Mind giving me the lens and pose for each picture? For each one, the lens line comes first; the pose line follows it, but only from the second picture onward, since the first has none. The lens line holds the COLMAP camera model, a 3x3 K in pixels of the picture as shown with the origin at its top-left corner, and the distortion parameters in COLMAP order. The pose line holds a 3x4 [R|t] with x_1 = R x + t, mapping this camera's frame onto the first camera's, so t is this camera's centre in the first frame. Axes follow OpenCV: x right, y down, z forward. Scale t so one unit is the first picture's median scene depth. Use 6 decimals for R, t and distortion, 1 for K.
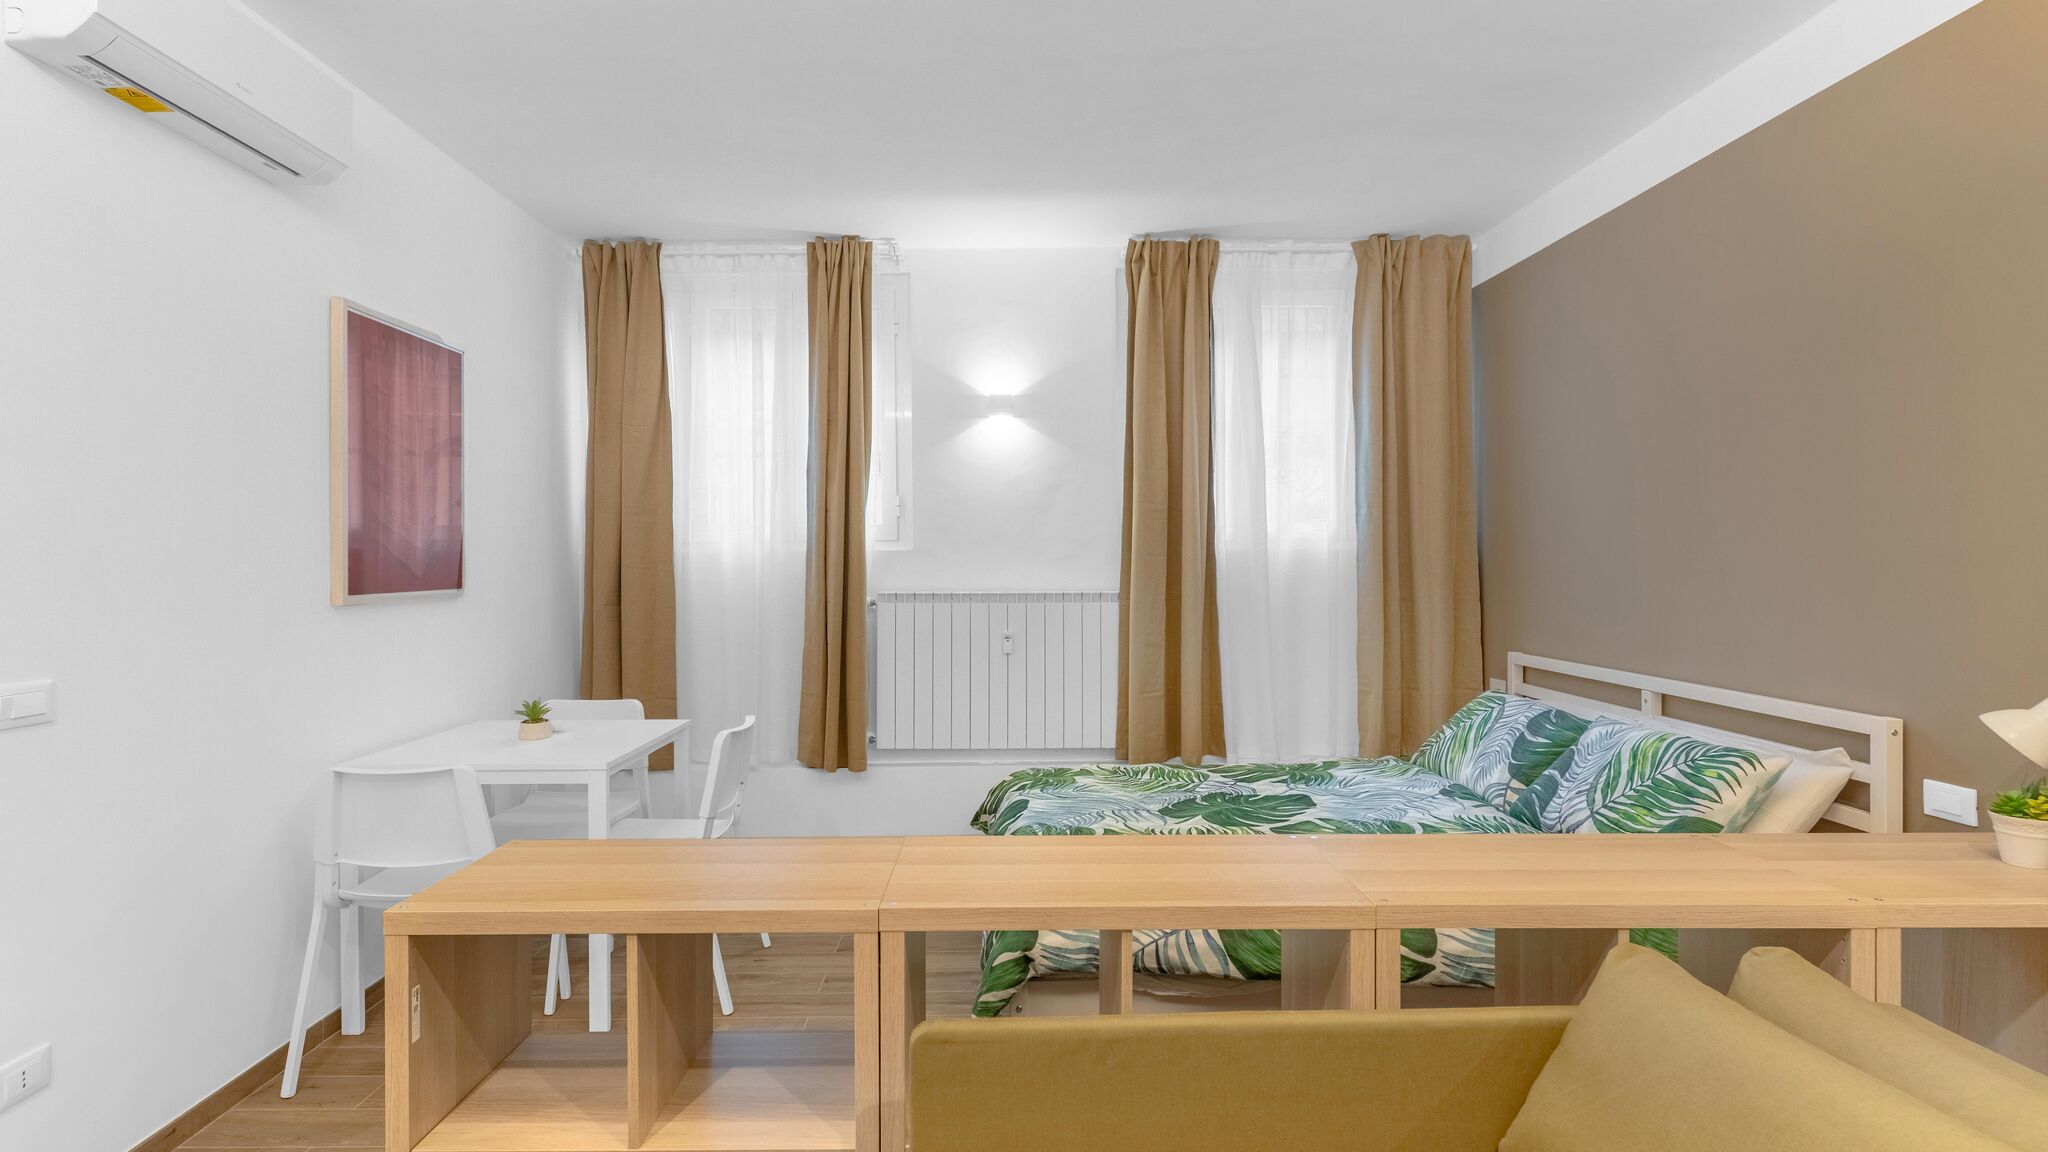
lens RADIAL K [[984.4, 0, 1015.7], [0, 984.4, 565.4], [0, 0, 1]] dist [-0.001430, -0.000365]
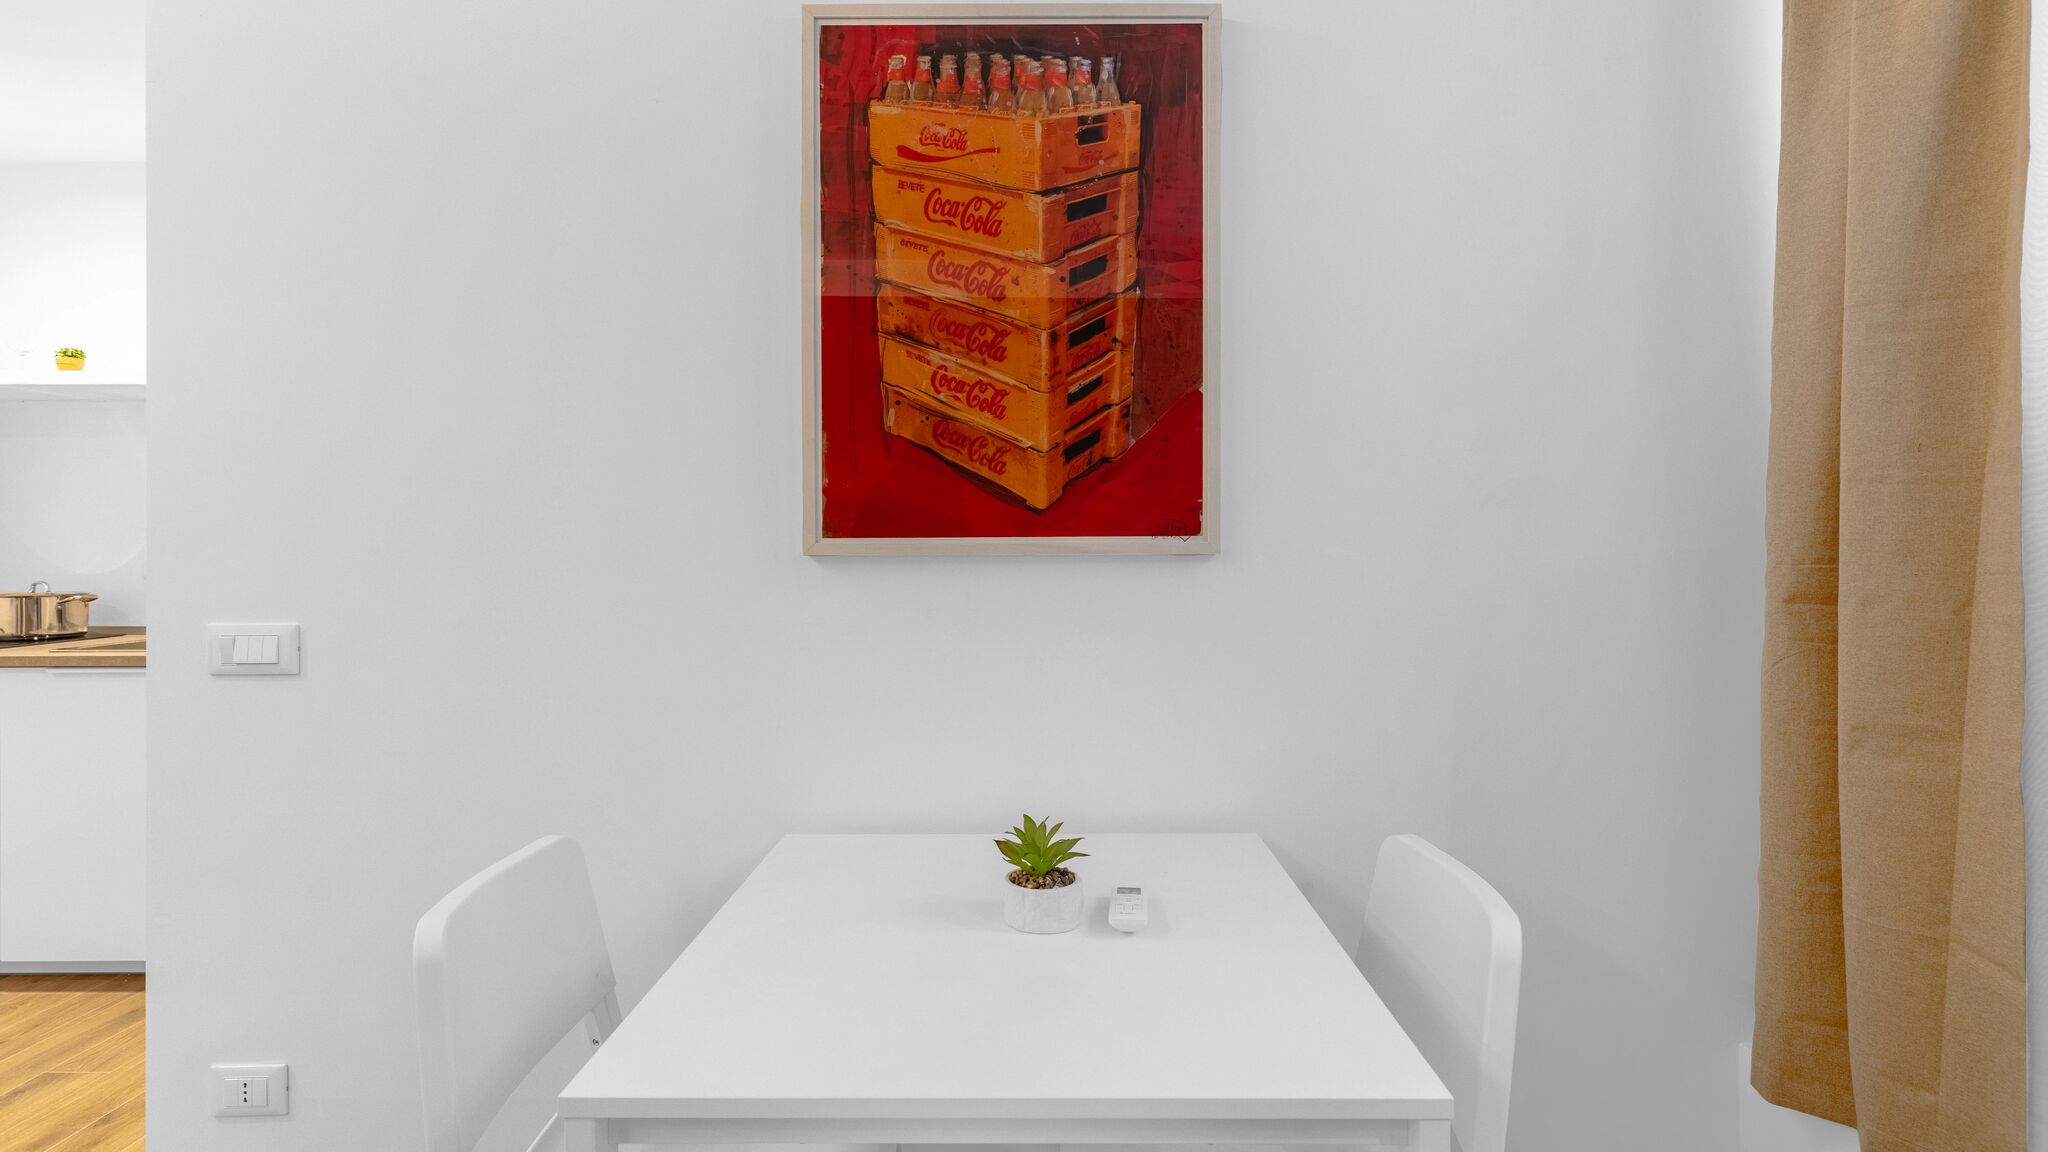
lens RADIAL K [[1001.8, 0, 1048.4], [0, 1001.8, 542.1], [0, 0, 1]] dist [-0.000028, -0.000481]
pose [[-0.023887, 0.005226, -0.999701, -0.074349], [-0.002461, 0.999983, 0.005287, 0.019293], [0.999712, 0.002587, -0.023874, 0.750121]]
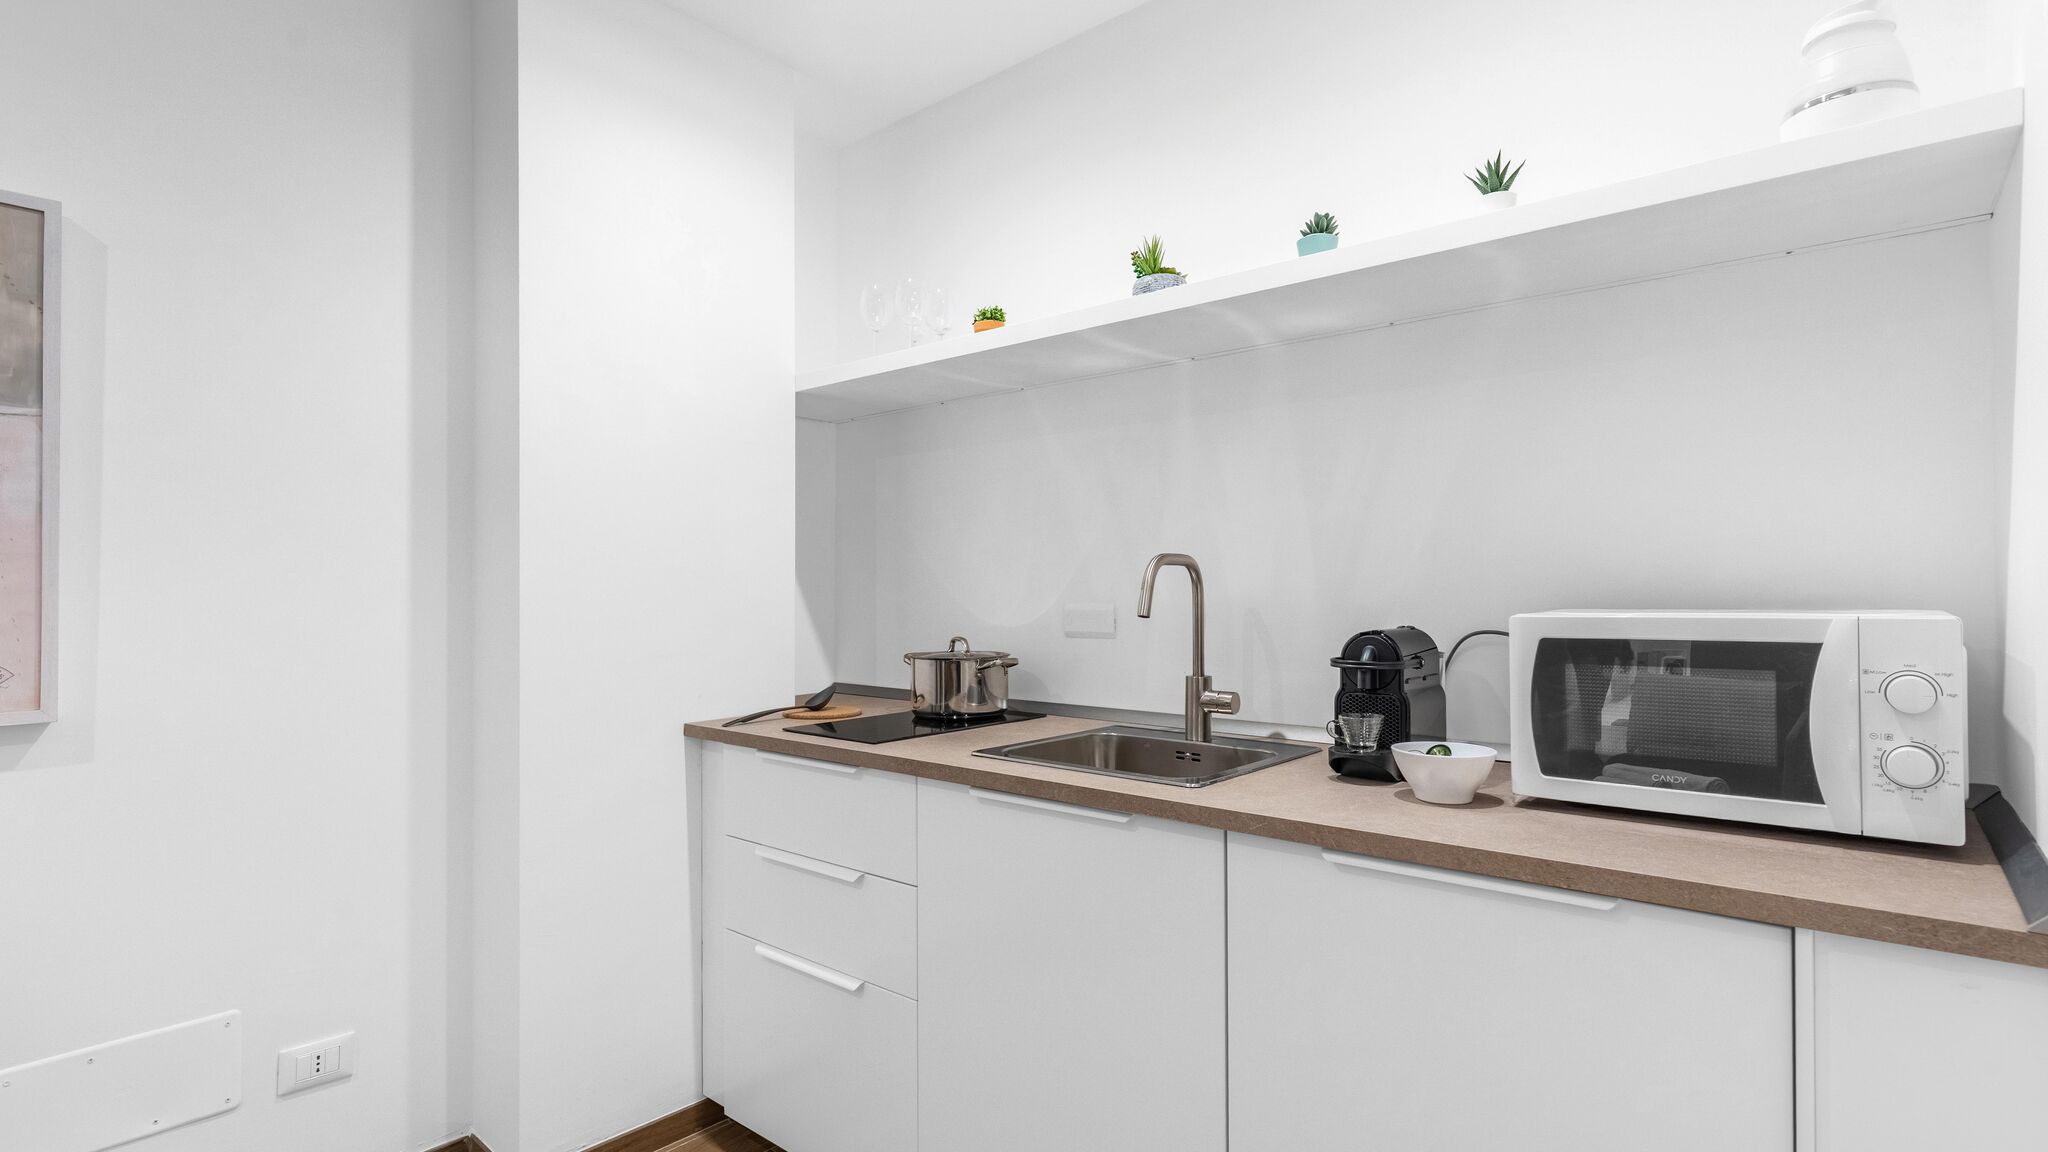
lens RADIAL K [[1002.2, 0, 1024.0], [0, 1002.2, 576.0], [0, 0, 1]] dist [0.000096, -0.000123]
pose [[-0.681600, 0.002201, -0.731721, -0.425041], [0.004640, 0.999988, -0.001315, 0.023189], [0.731710, -0.004292, -0.681603, 0.380922]]
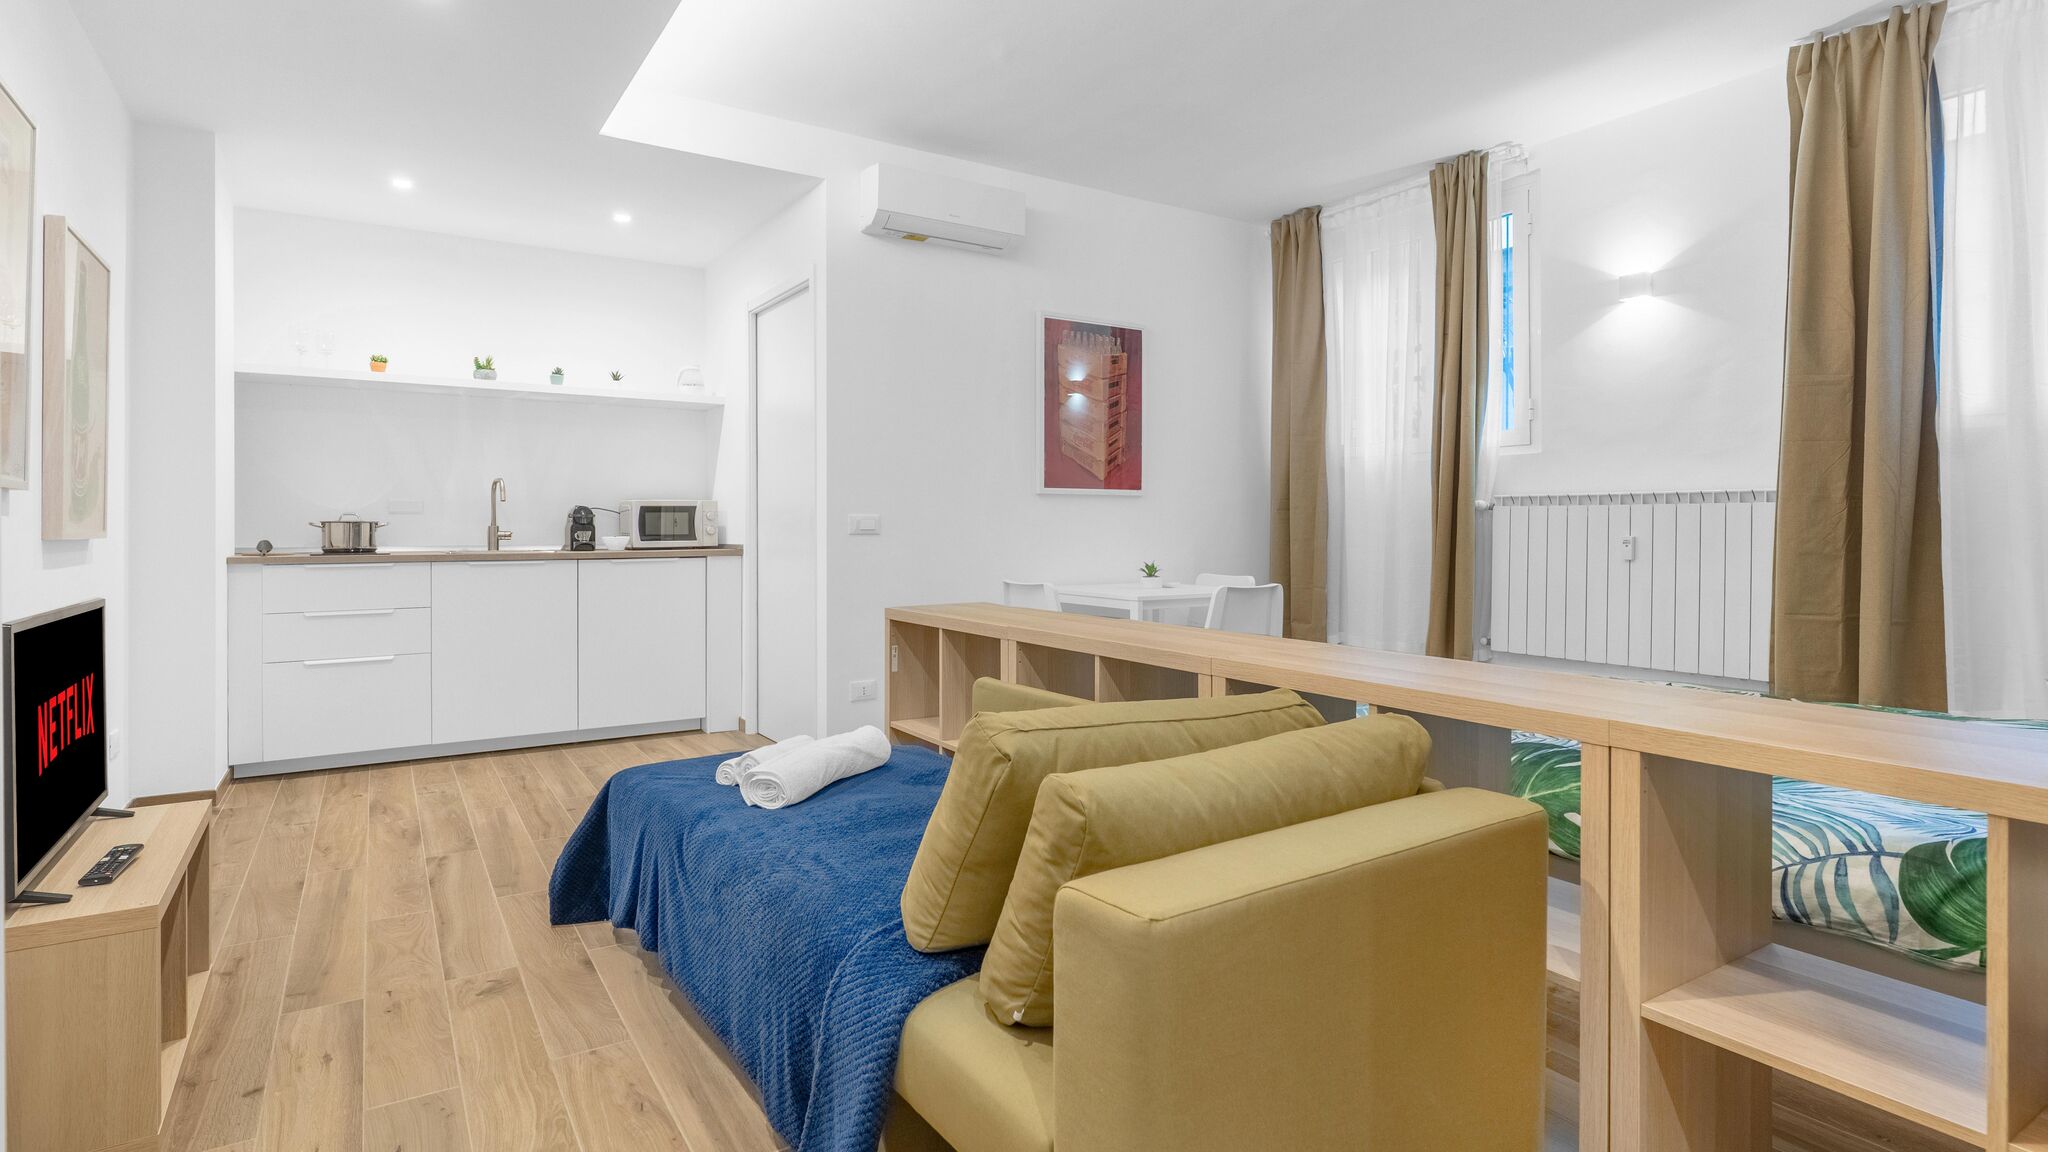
lens RADIAL K [[1020.1, 0, 995.7], [0, 1020.1, 531.2], [0, 0, 1]] dist [-0.004187, -0.000187]
pose [[0.517333, 0.007498, -0.855751, 0.503902], [-0.006383, 0.999968, 0.004903, 0.063547], [0.855760, 0.002925, 0.517364, 0.019575]]
